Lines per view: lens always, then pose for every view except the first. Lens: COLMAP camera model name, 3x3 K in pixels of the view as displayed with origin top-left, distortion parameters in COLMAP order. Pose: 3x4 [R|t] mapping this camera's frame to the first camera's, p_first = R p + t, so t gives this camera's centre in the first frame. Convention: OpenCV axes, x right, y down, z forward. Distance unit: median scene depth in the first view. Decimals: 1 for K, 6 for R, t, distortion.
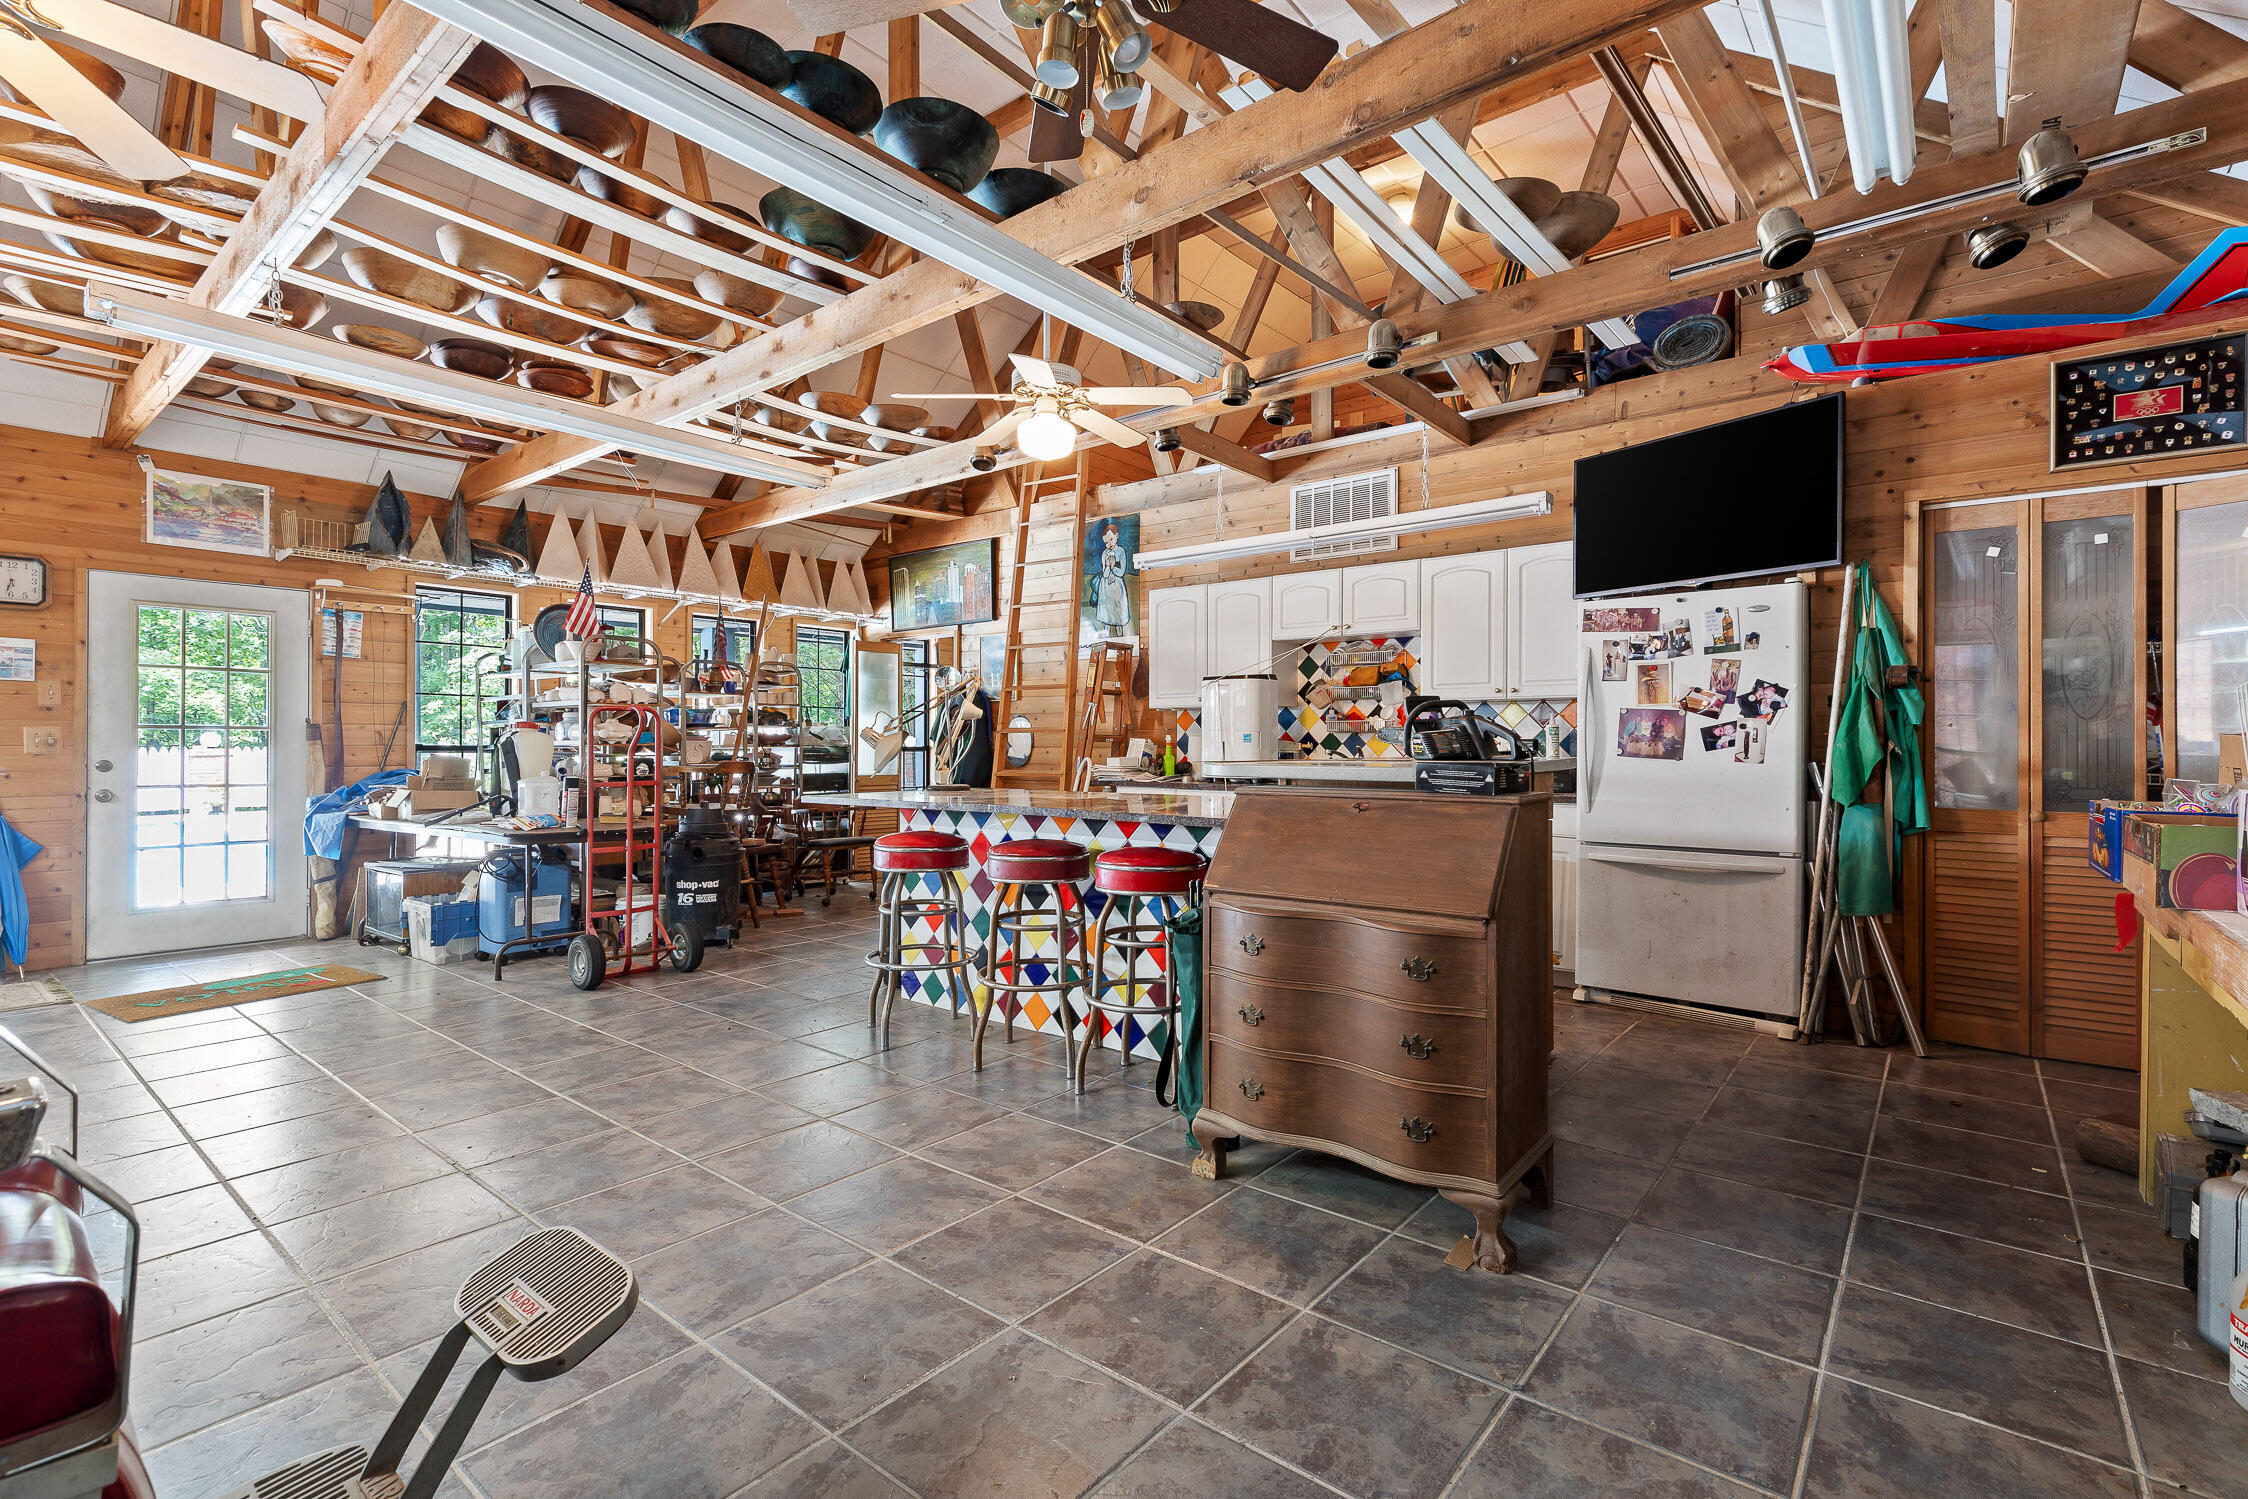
lens RADIAL K [[1020.8, 0, 1124.0], [0, 1020.8, 749.5], [0, 0, 1]] dist [0.013604, -0.000111]
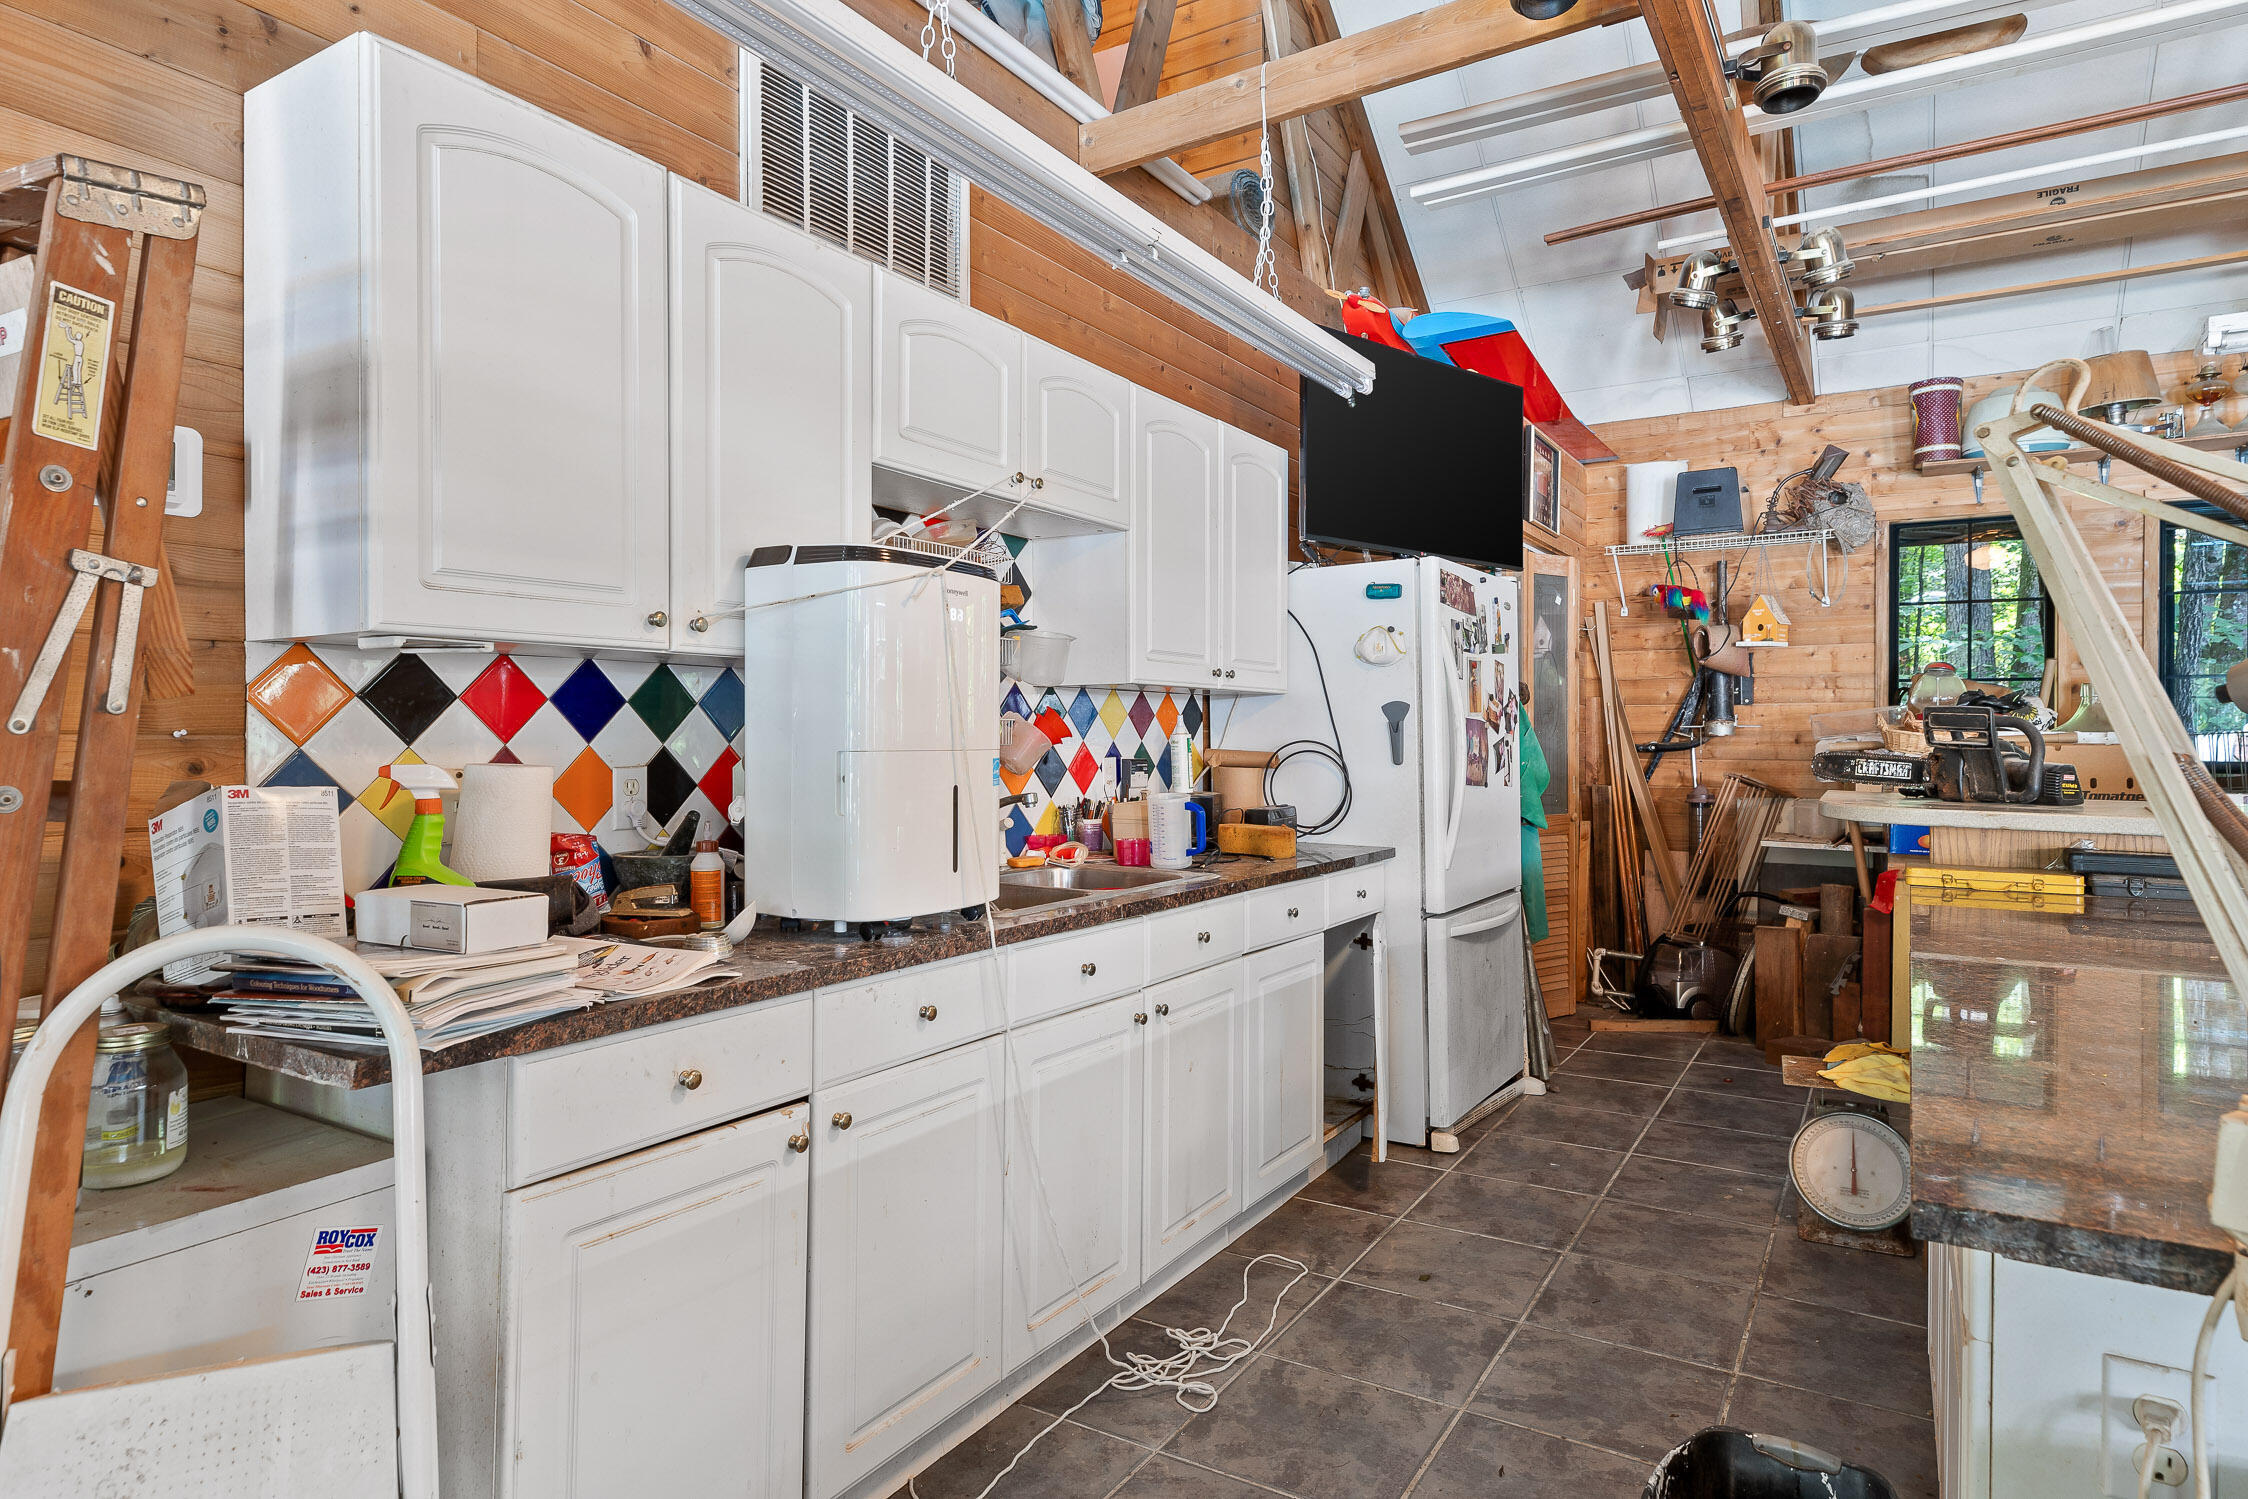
lens RADIAL K [[1235.7, 0, 1124.0], [0, 1235.7, 749.5], [0, 0, 1]] dist [0.004206, 0.000667]
pose [[-0.128181, -0.016138, 0.991620, -0.374367], [0.002890, 0.999857, 0.016645, -0.035603], [-0.991747, 0.004999, -0.128116, 1.470663]]
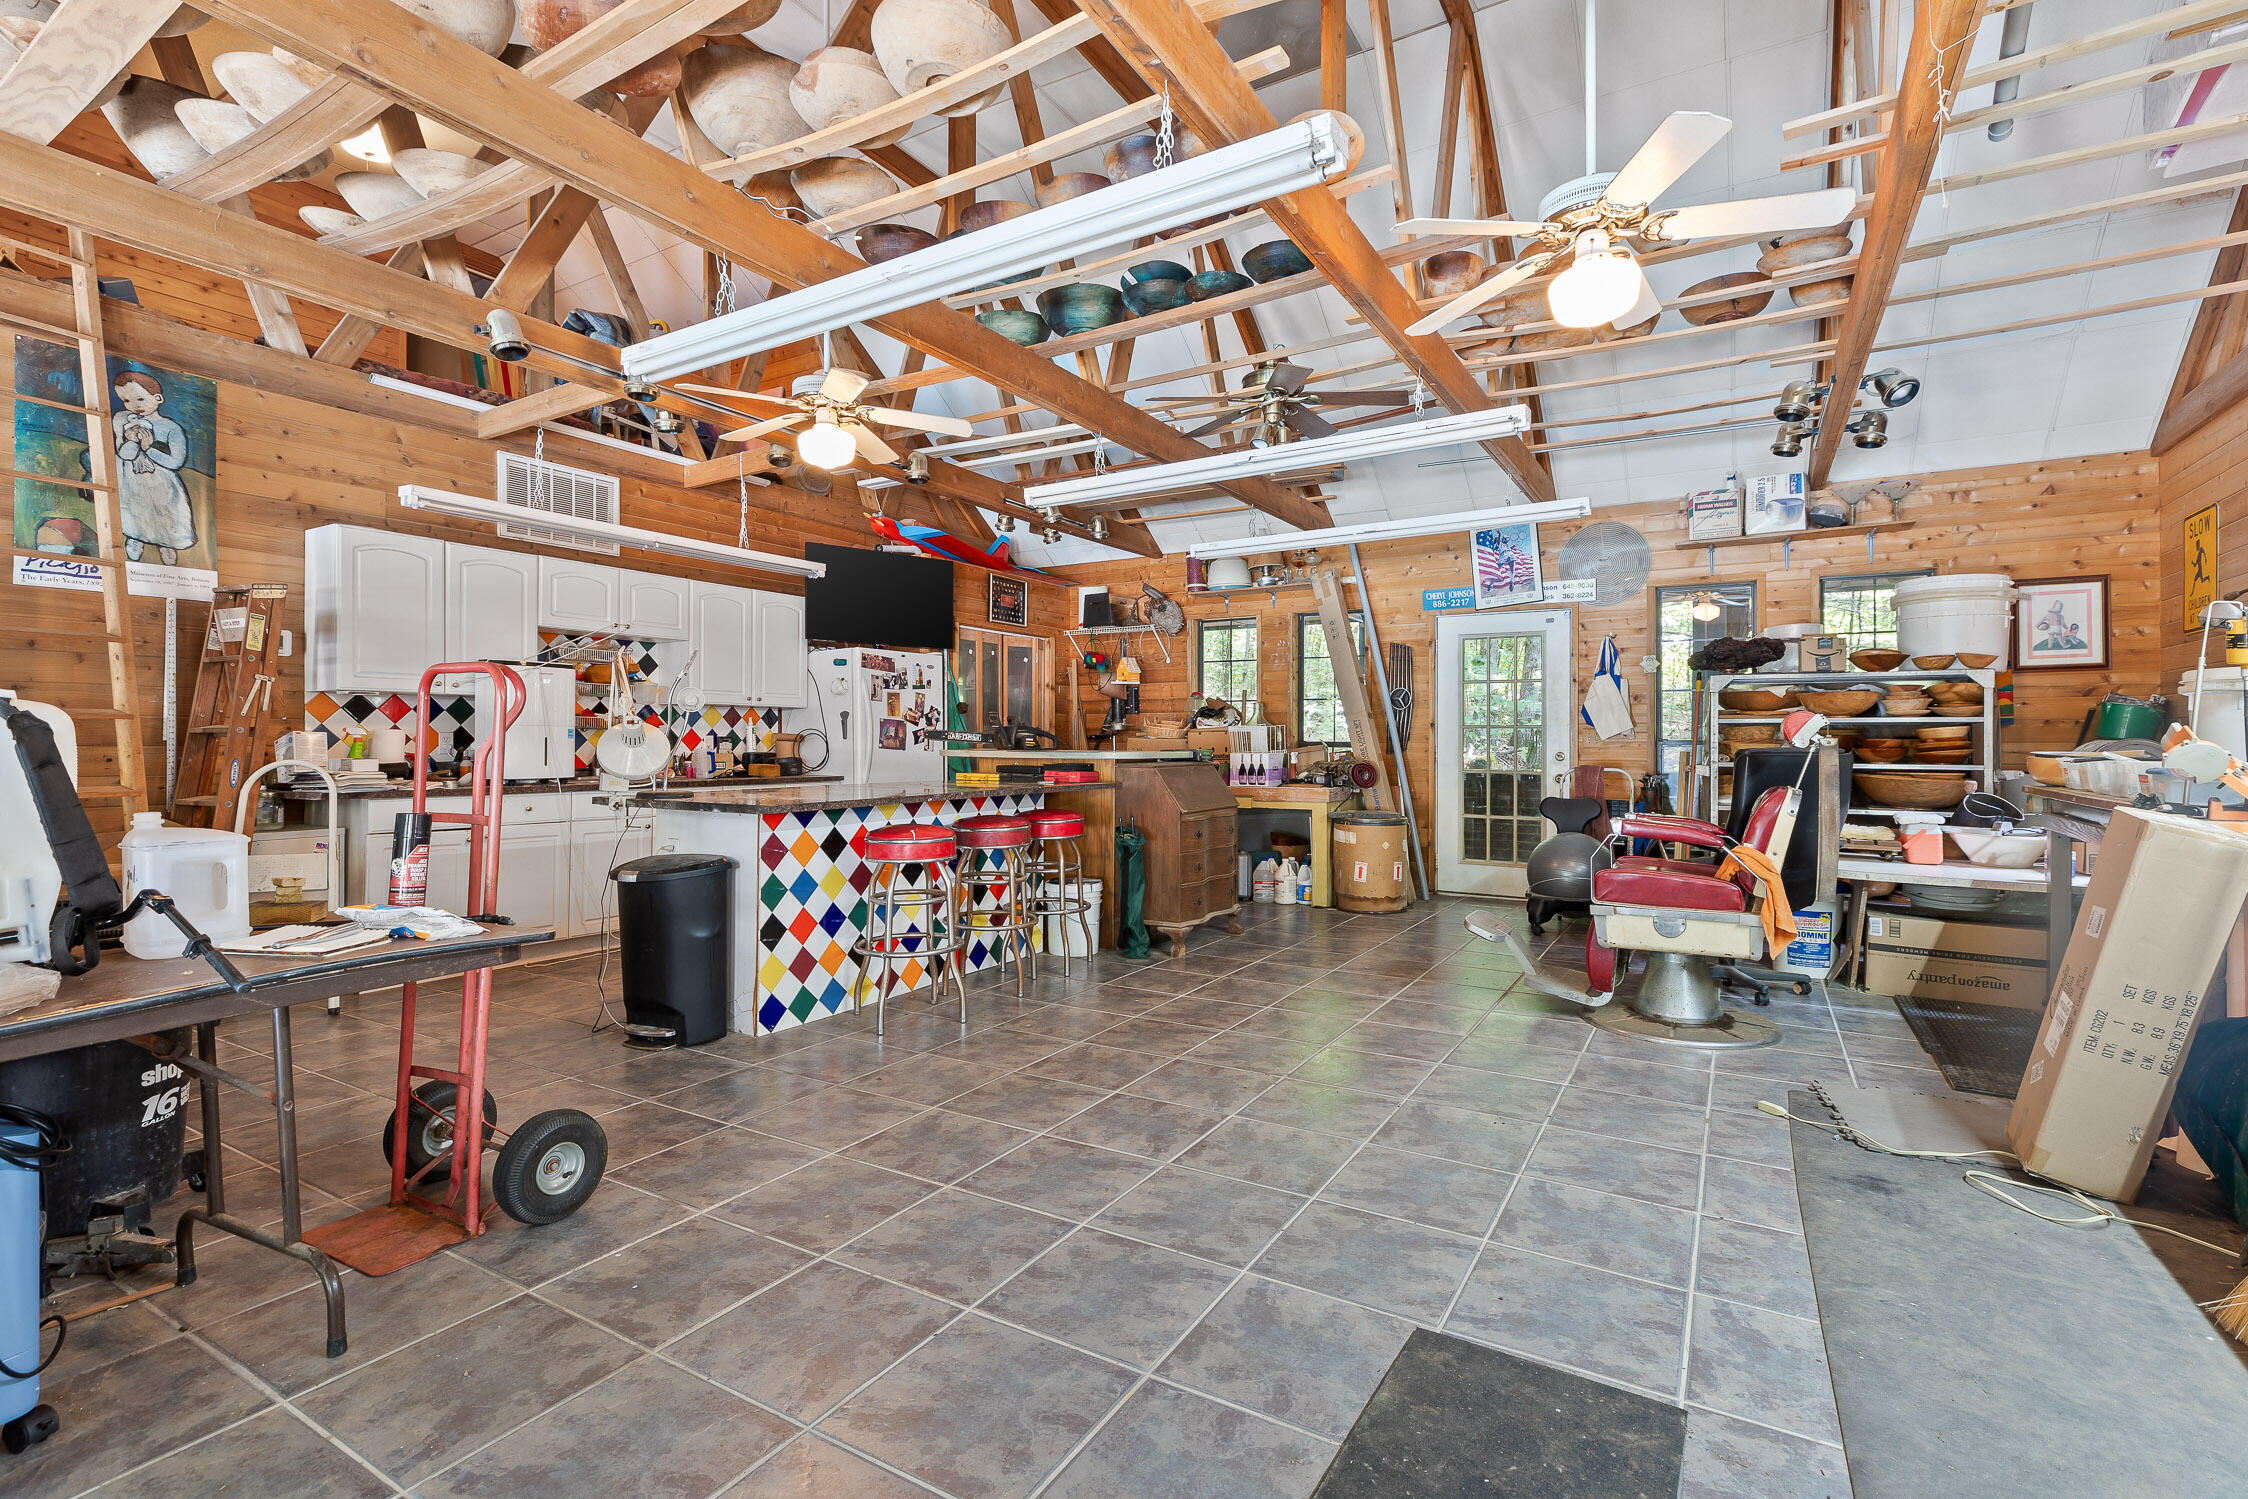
lens RADIAL K [[1020.8, 0, 1124.0], [0, 1020.8, 749.5], [0, 0, 1]] dist [0.013604, -0.000111]
pose [[-0.137207, -0.010403, 0.990488, -1.256688], [0.003061, 0.999936, 0.010926, -0.008335], [-0.990538, 0.004531, -0.137167, 0.919739]]
